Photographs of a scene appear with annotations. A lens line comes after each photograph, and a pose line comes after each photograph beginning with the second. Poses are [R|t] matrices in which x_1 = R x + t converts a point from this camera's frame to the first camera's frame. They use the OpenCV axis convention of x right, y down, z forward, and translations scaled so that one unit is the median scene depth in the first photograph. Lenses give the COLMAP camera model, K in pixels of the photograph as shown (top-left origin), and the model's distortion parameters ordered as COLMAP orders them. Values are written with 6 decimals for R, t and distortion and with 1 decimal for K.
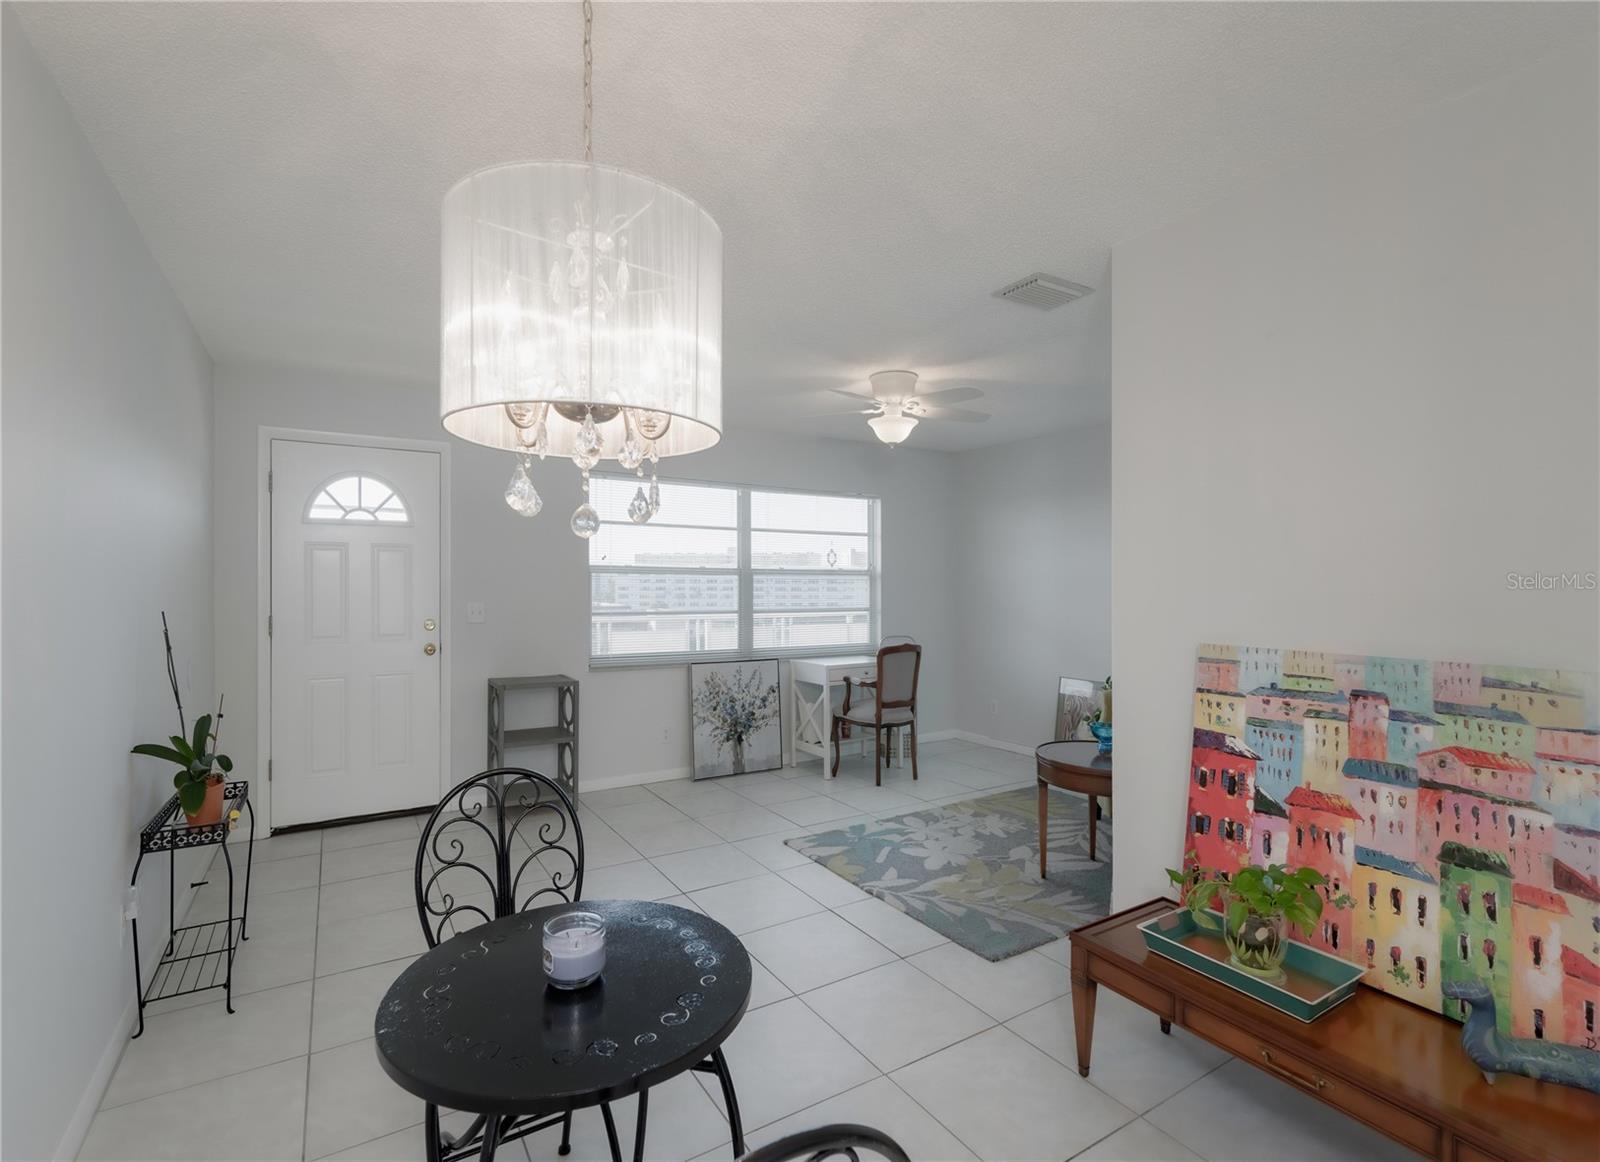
lens RADIAL K [[739.1, 0, 745.4], [0, 739.1, 572.5], [0, 0, 1]] dist [-0.002672, 0.001379]
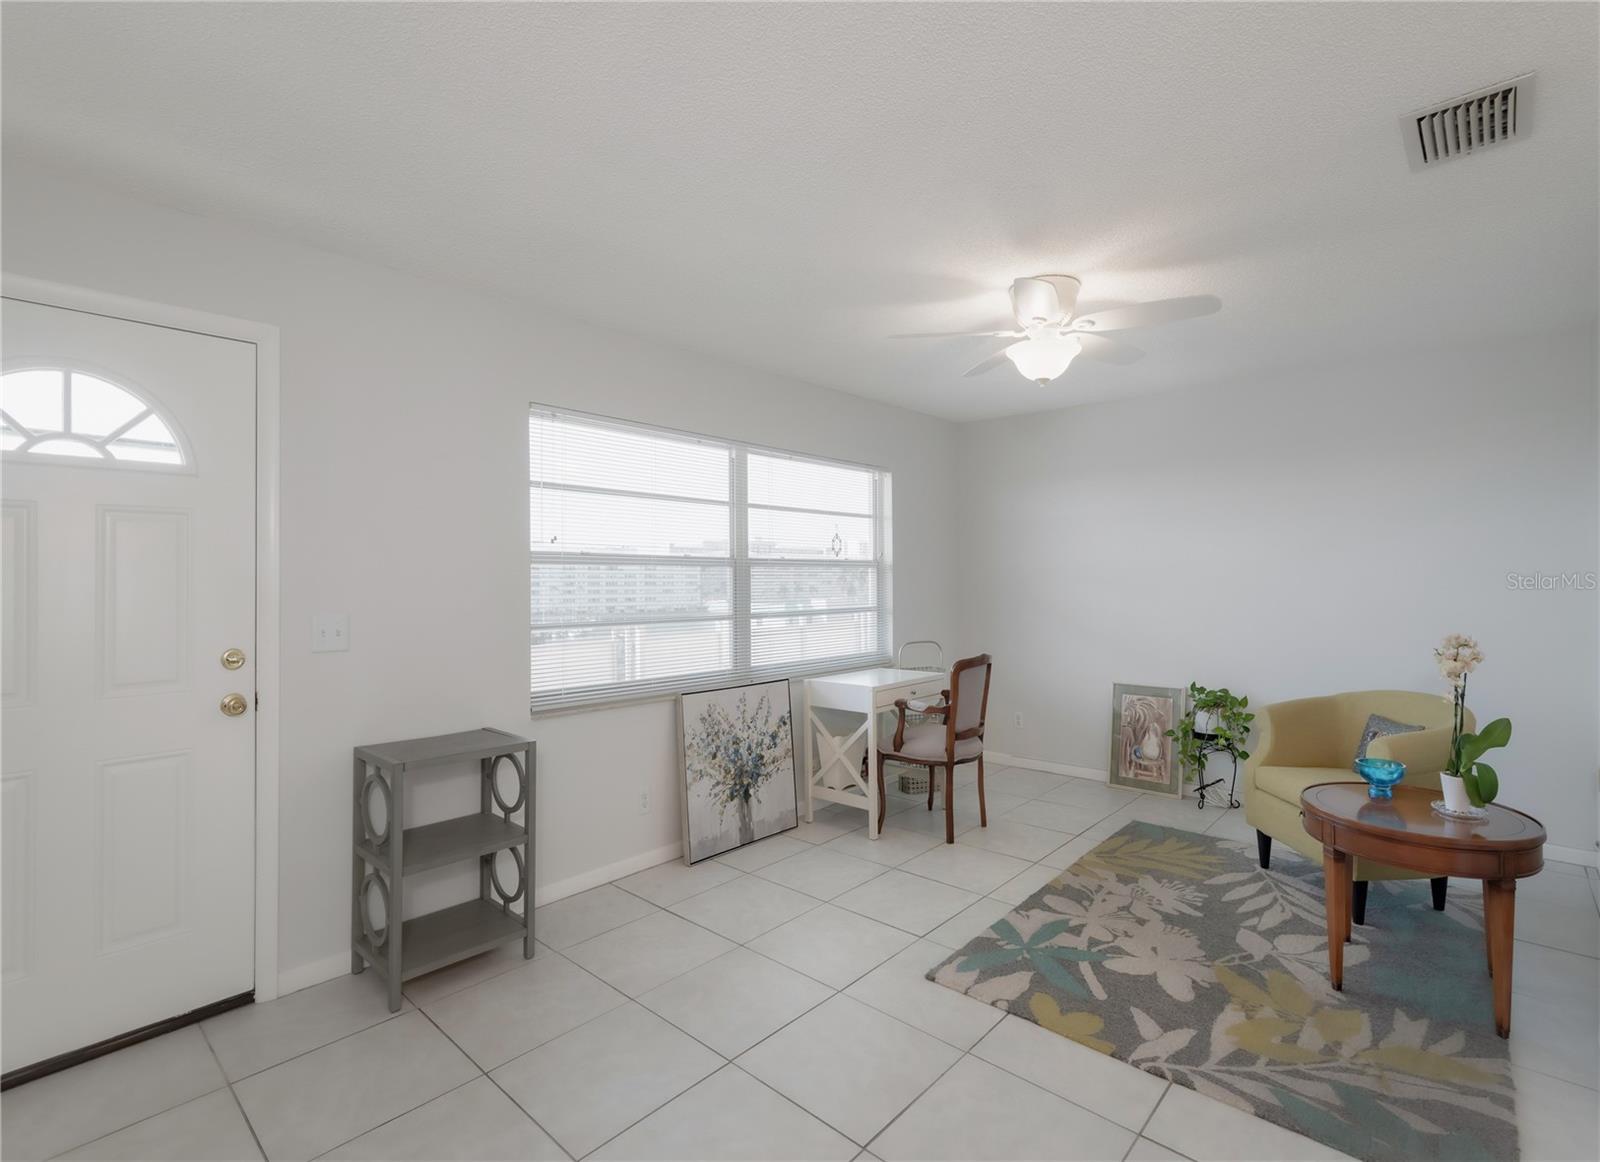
lens RADIAL K [[739.1, 0, 823.9], [0, 739.1, 566.4], [0, 0, 1]] dist [-0.002672, 0.001379]
pose [[0.942781, -0.003767, 0.333392, -0.177788], [0.004269, 0.999991, -0.000775, 0.004483], [-0.333386, 0.002154, 0.942788, 0.302478]]
